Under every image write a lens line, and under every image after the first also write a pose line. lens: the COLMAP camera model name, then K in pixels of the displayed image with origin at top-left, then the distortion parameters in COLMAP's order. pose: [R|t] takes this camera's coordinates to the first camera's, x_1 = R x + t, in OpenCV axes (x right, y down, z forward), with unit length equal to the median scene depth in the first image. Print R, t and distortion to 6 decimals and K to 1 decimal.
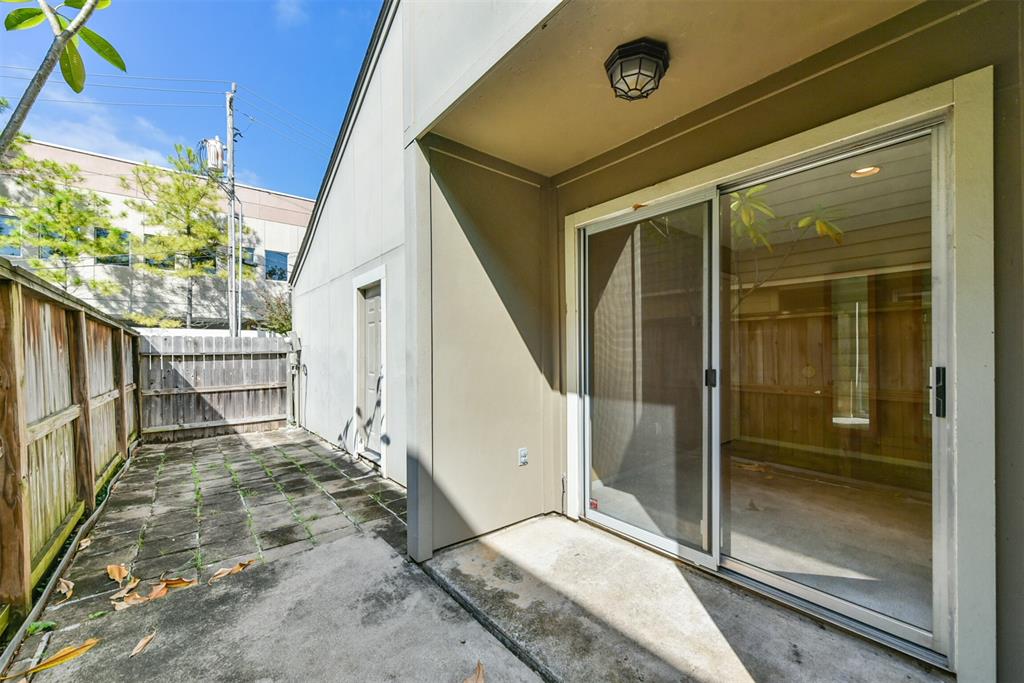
lens RADIAL K [[404.0, 0, 518.9], [0, 404.0, 348.9], [0, 0, 1]] dist [0.001166, -0.000045]
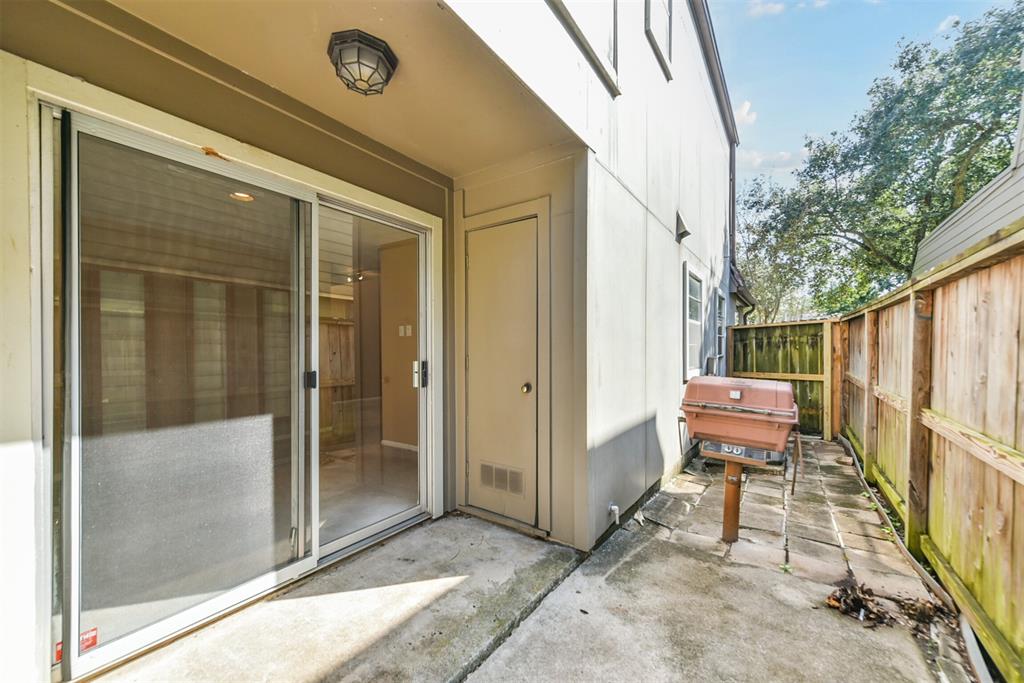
lens RADIAL K [[404.0, 0, 518.9], [0, 404.0, 348.9], [0, 0, 1]] dist [0.001166, -0.000045]
pose [[-0.286330, 0.005619, 0.958115, -0.458582], [-0.002485, 0.999975, -0.006607, 0.000464], [-0.958128, -0.004273, -0.286309, 0.567375]]
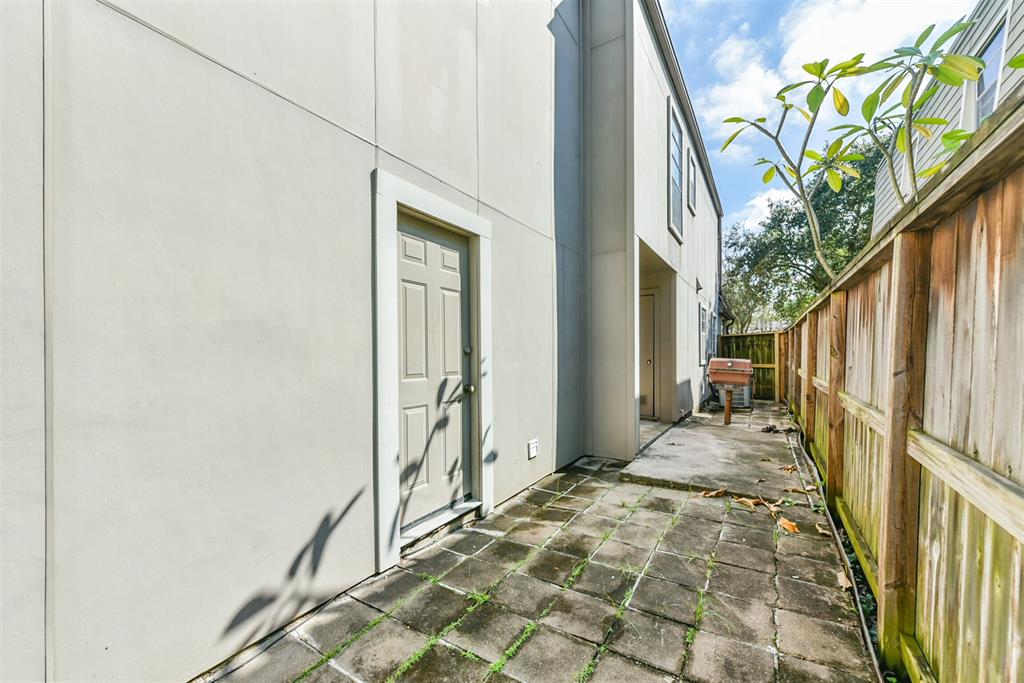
lens RADIAL K [[406.4, 0, 516.8], [0, 406.4, 353.8], [0, 0, 1]] dist [0.000099, -0.000217]
pose [[-0.326245, 0.010741, 0.945224, -1.564674], [0.002325, 0.999942, -0.010561, 0.060970], [-0.945282, -0.001248, -0.326251, 1.792059]]
